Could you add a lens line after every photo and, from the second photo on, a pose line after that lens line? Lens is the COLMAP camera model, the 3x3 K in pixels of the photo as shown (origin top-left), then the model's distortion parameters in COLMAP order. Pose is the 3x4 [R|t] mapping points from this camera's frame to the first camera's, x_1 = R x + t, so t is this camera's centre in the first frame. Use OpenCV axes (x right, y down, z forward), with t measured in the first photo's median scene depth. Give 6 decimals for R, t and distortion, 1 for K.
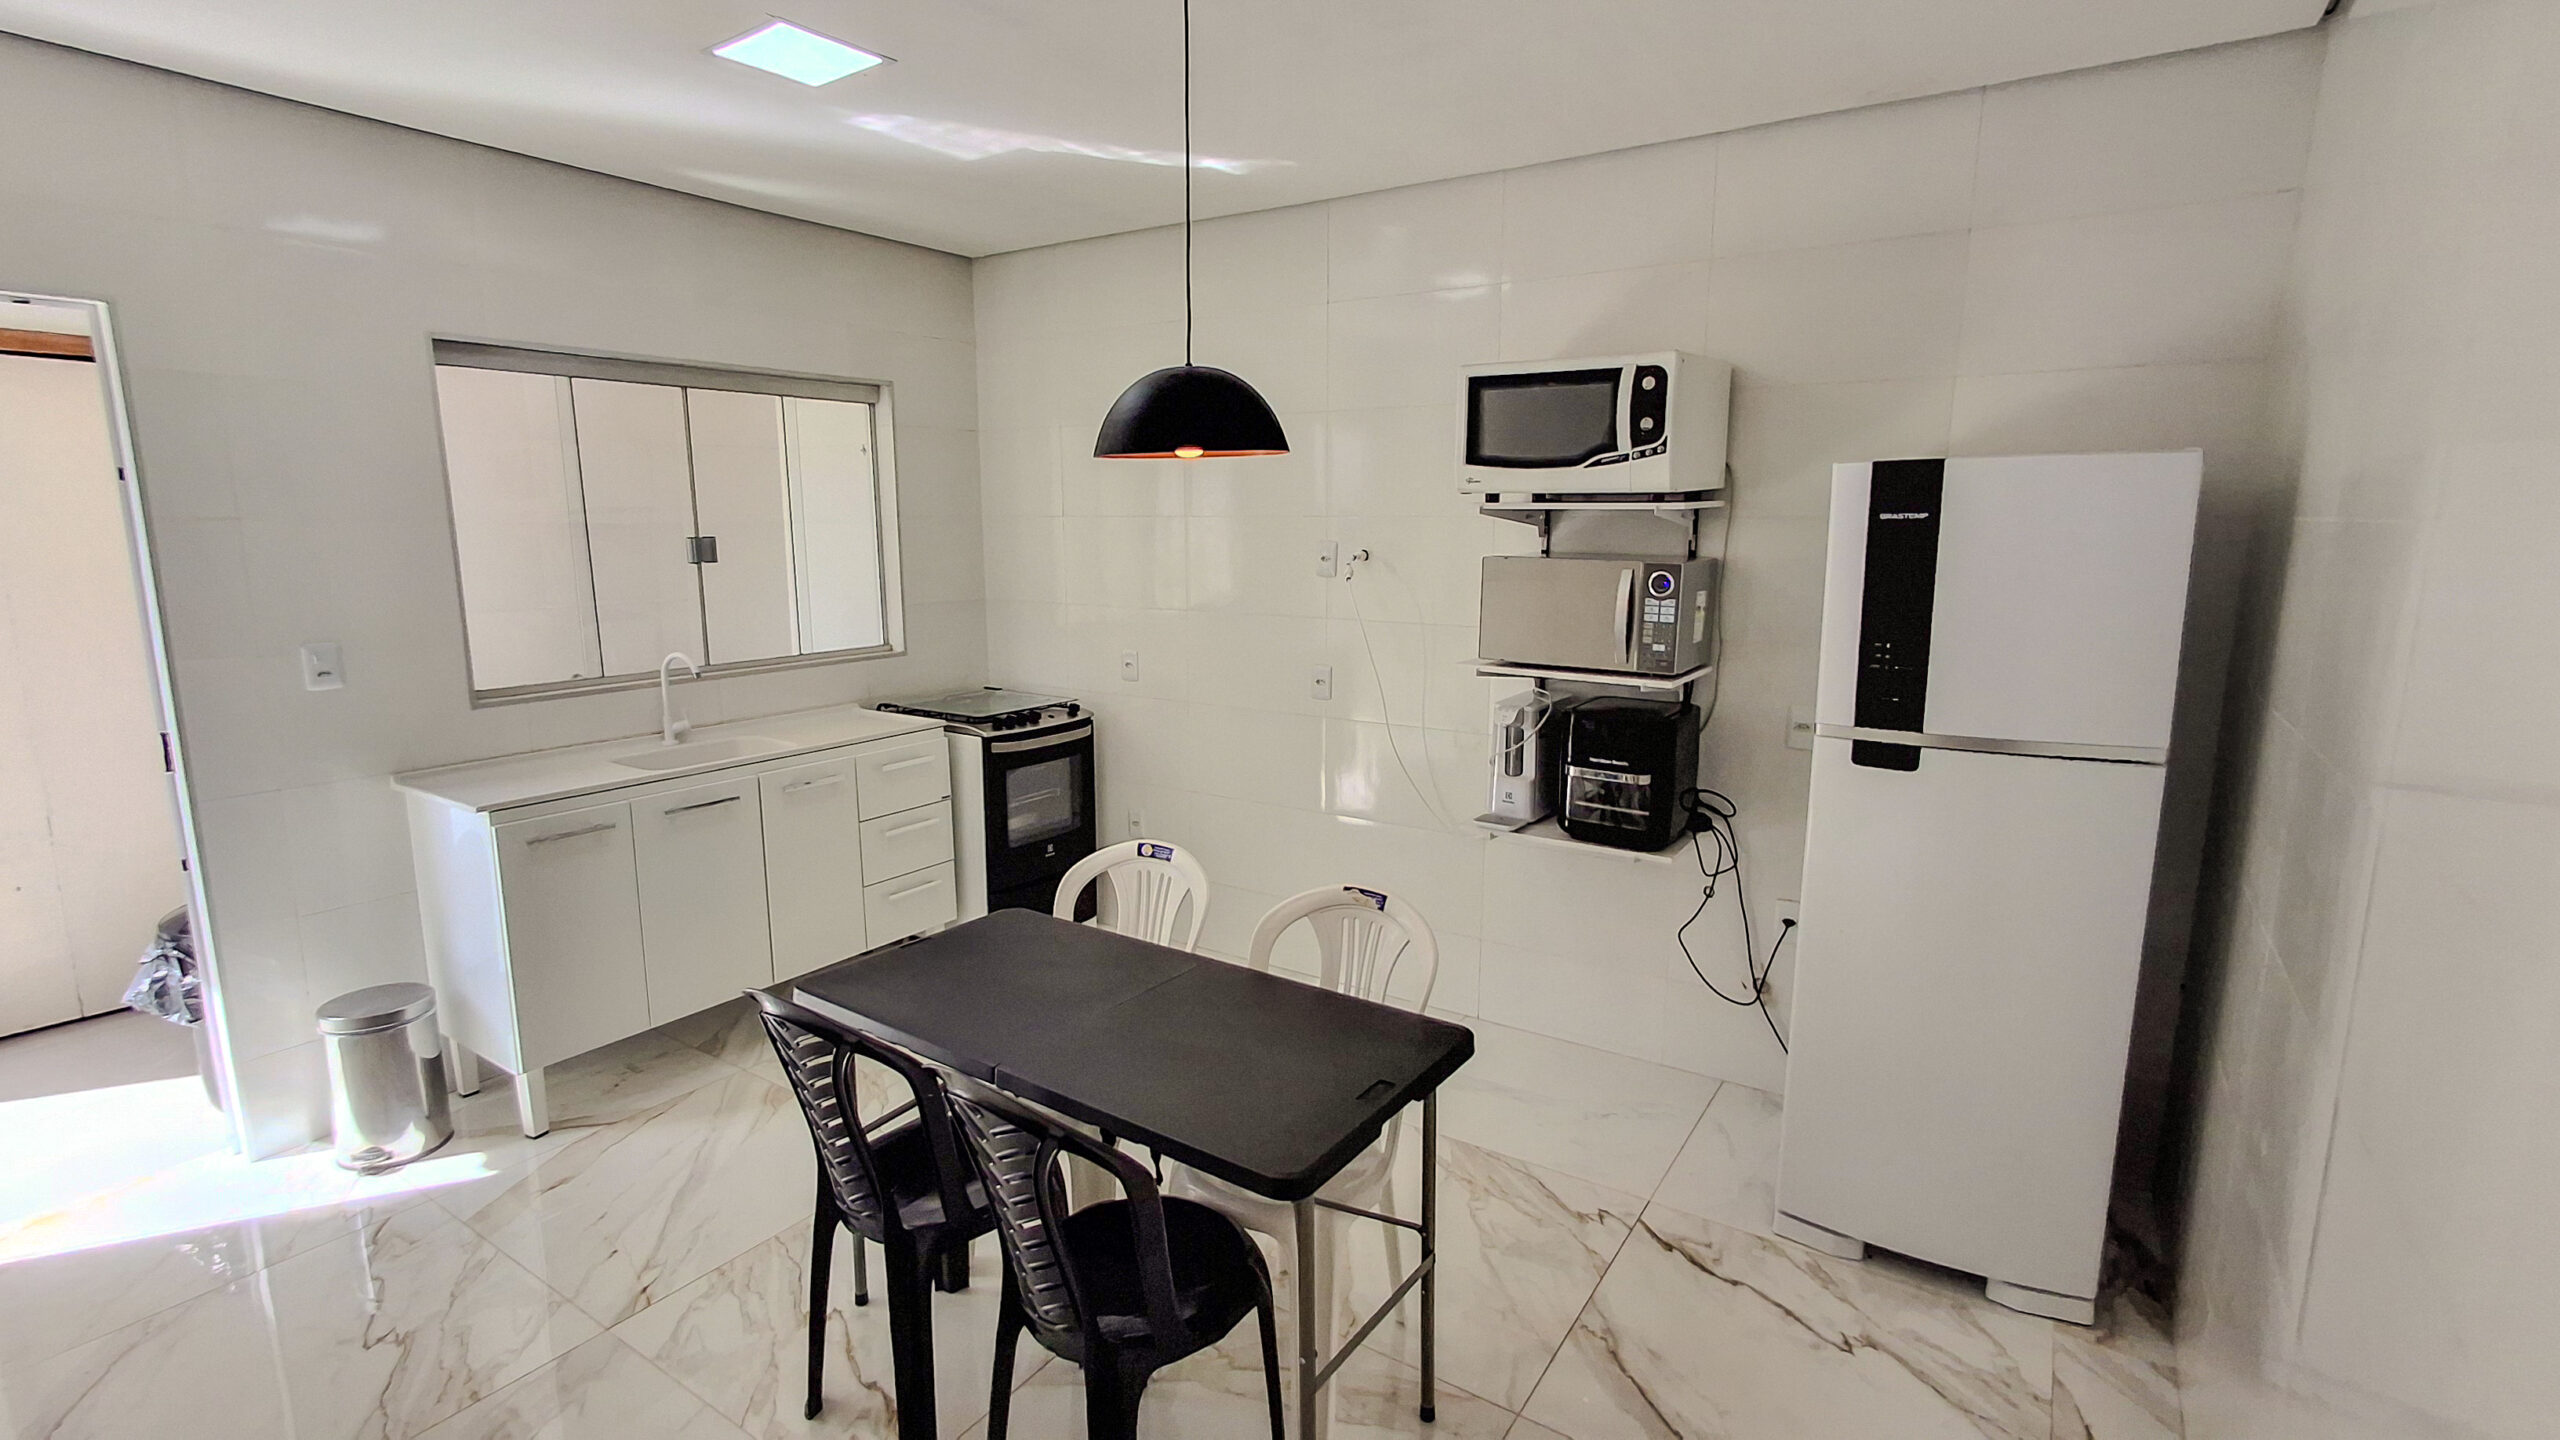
lens RADIAL K [[1178.0, 0, 1275.1], [0, 1178.0, 731.2], [0, 0, 1]] dist [-0.001247, -0.000536]
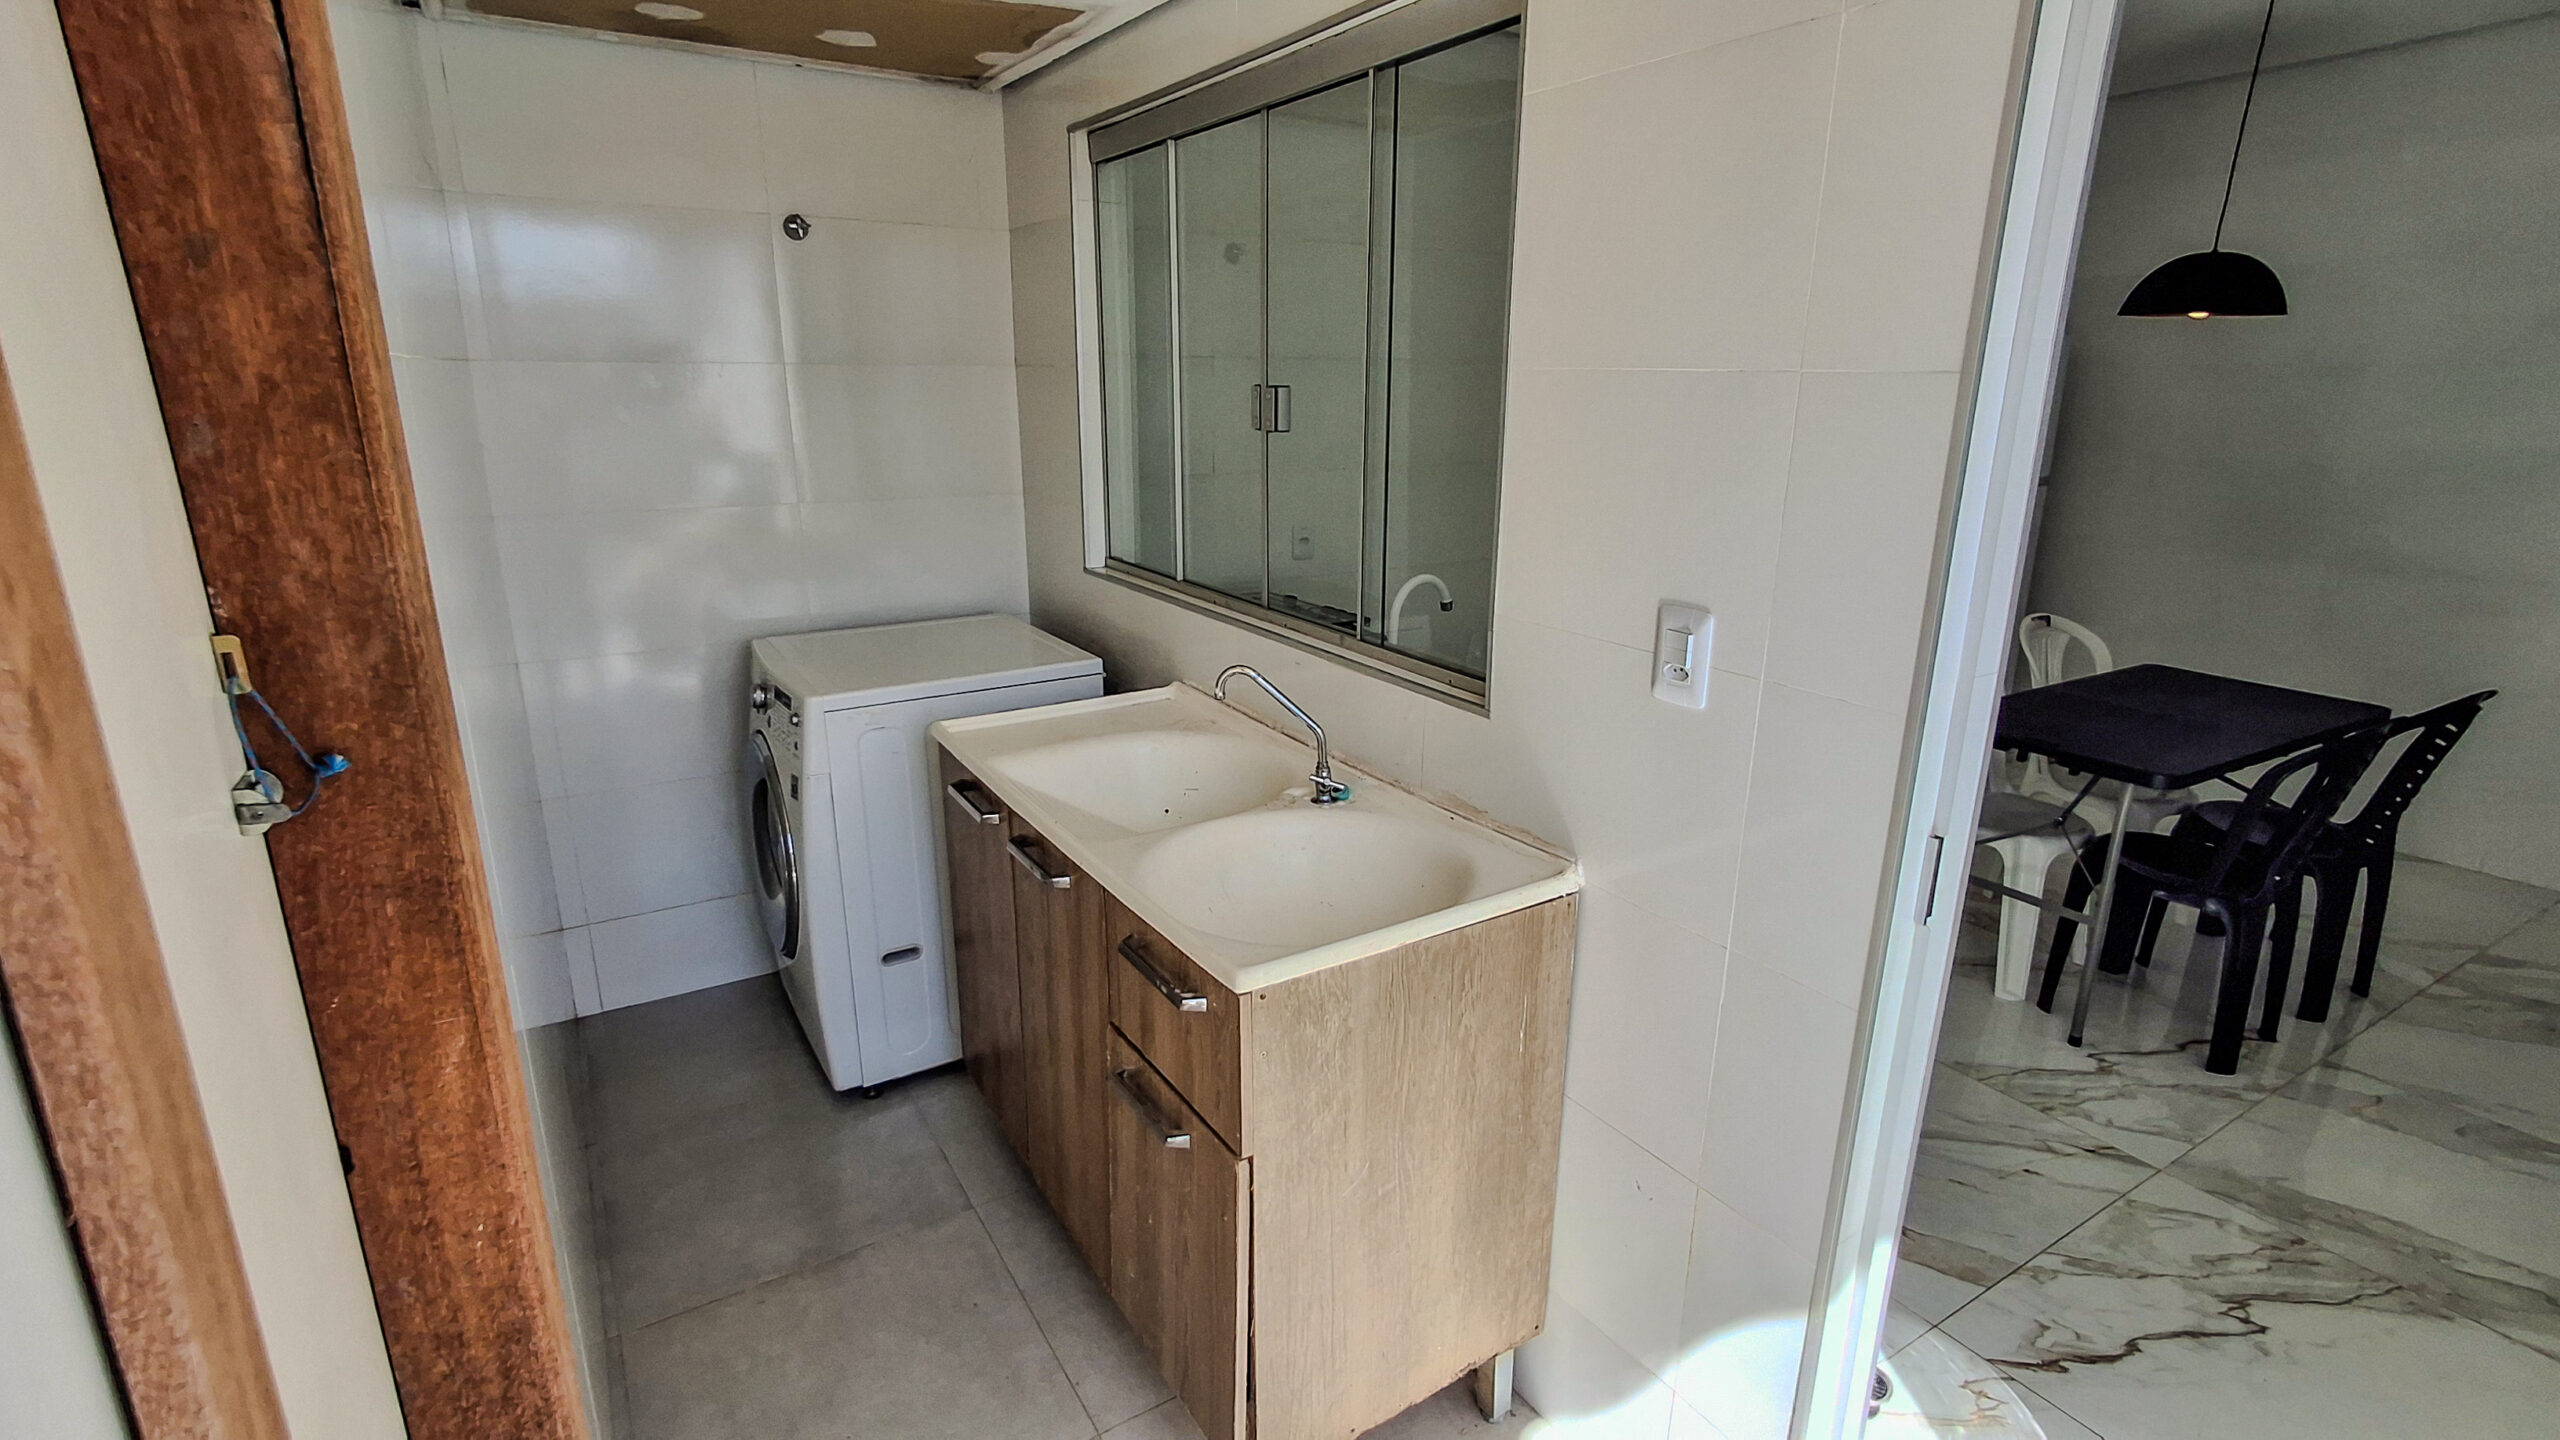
lens RADIAL K [[1208.2, 0, 1282.6], [0, 1208.2, 720.1], [0, 0, 1]] dist [-0.001946, 0.017886]
pose [[0.407902, -0.252009, 0.877557, -1.713019], [0.154677, 0.966334, 0.205607, -0.205434], [-0.899828, 0.051870, 0.433150, 1.211492]]
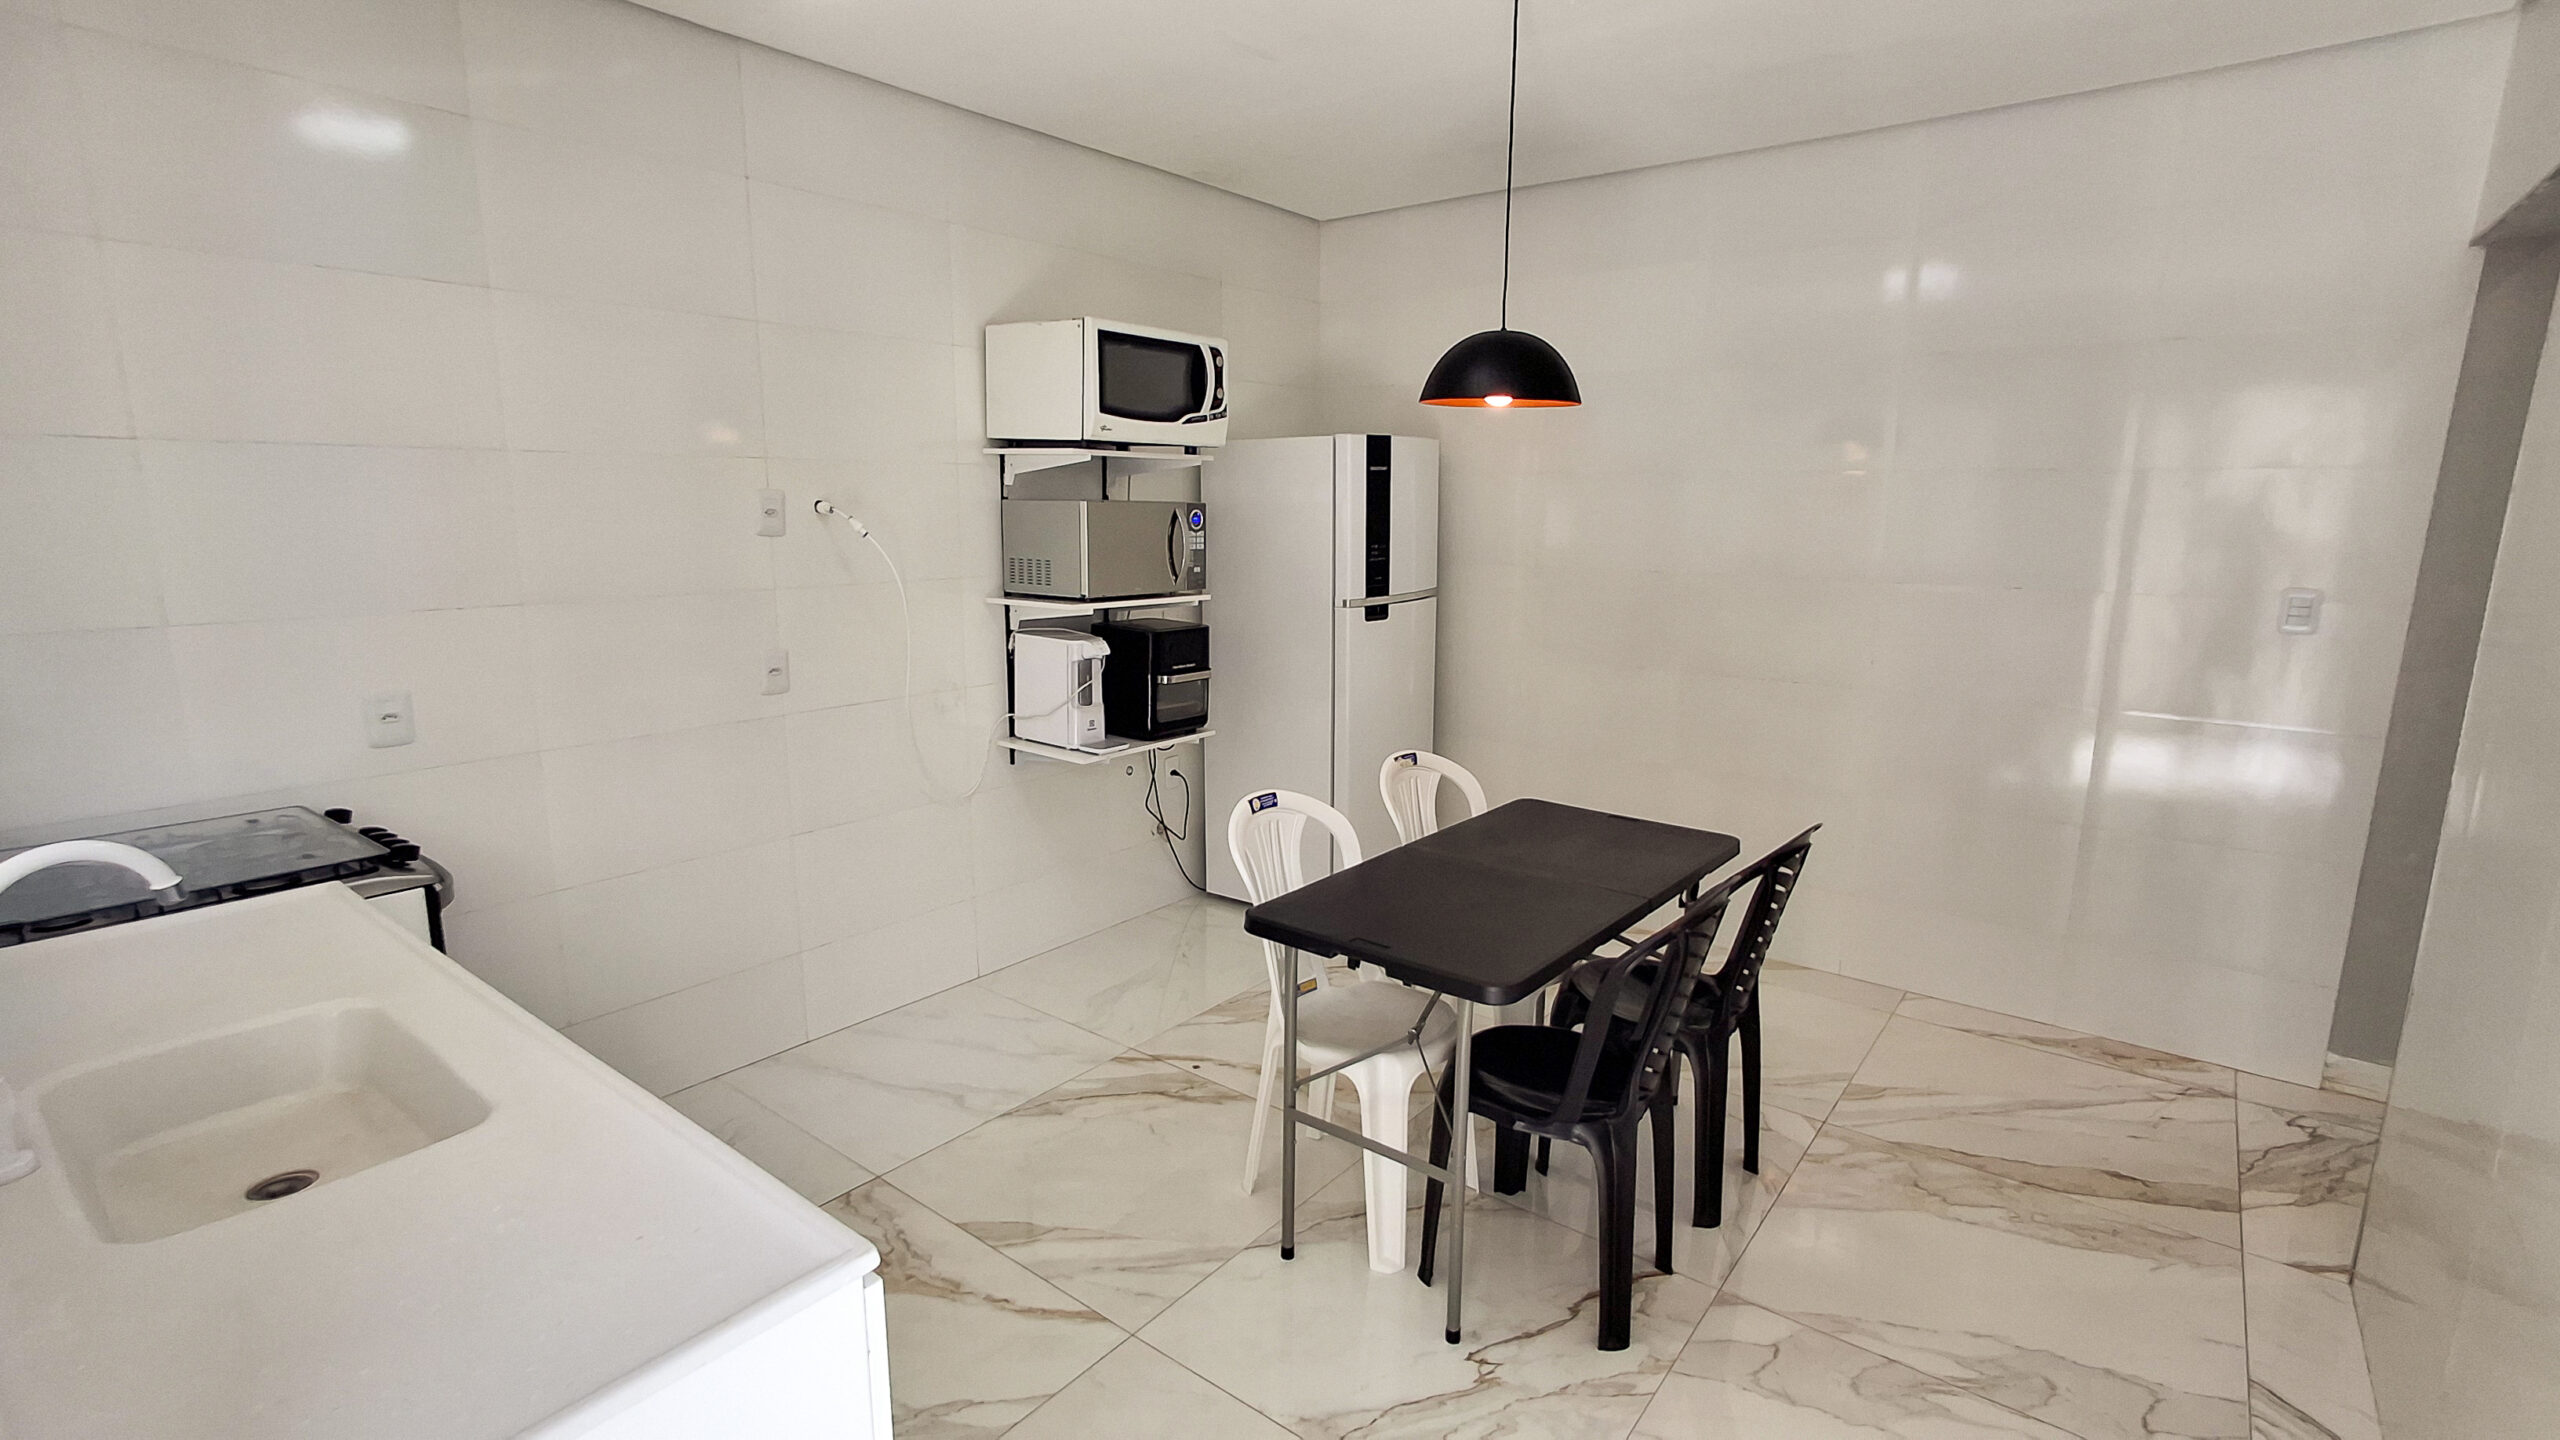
lens RADIAL K [[1178.0, 0, 1275.1], [0, 1178.0, 731.2], [0, 0, 1]] dist [-0.001247, -0.000536]
pose [[0.079644, -0.193034, 0.977954, -1.174641], [0.176671, 0.968273, 0.176735, -0.139008], [-0.981042, 0.158700, 0.111221, 0.994554]]
